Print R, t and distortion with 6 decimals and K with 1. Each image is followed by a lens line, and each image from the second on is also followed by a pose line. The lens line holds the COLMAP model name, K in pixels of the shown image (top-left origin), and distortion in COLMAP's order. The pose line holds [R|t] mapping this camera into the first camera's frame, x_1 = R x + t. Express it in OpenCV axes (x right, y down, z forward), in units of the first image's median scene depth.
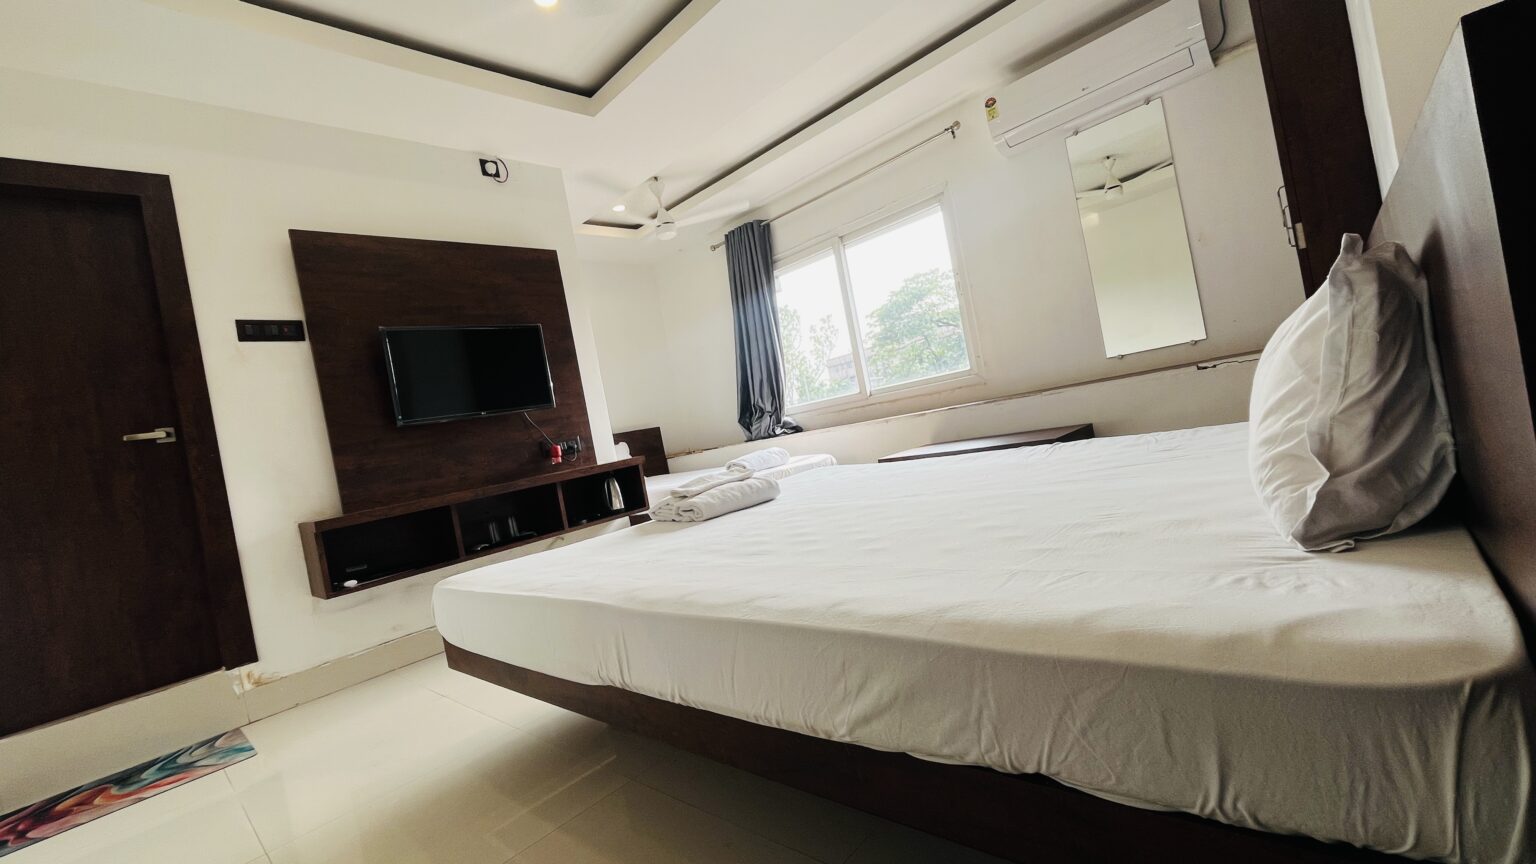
lens RADIAL K [[626.3, 0, 763.7], [0, 626.3, 431.2], [0, 0, 1]] dist [-0.002301, 0.000228]
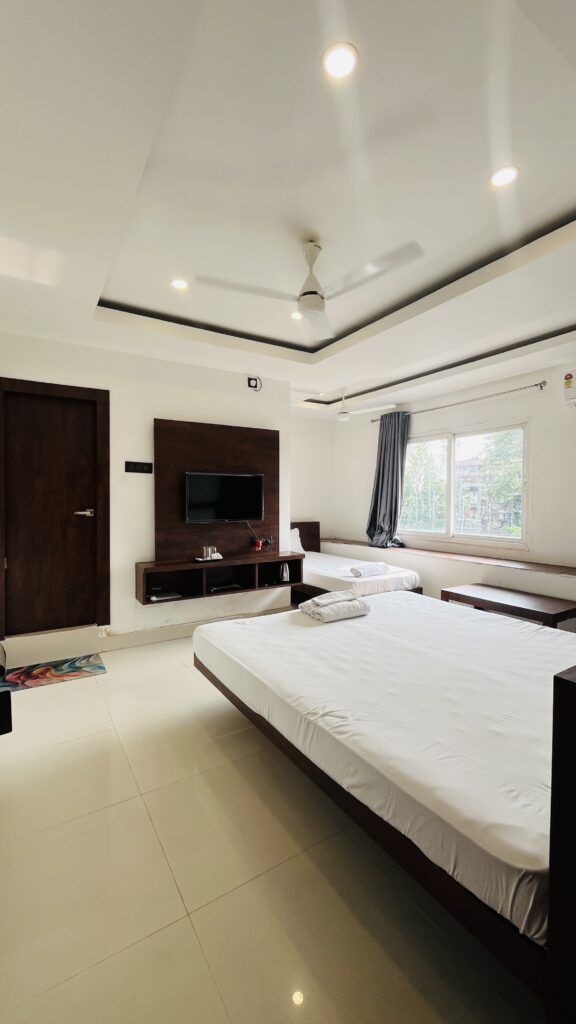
lens RADIAL K [[417.5, 0, 288.4], [0, 417.5, 509.6], [0, 0, 1]] dist [-0.002301, 0.000228]
pose [[0.951485, 0.193752, -0.239034, 0.023016], [-0.183239, 0.980873, 0.065670, -0.166039], [0.247185, -0.018683, 0.968788, -0.162638]]
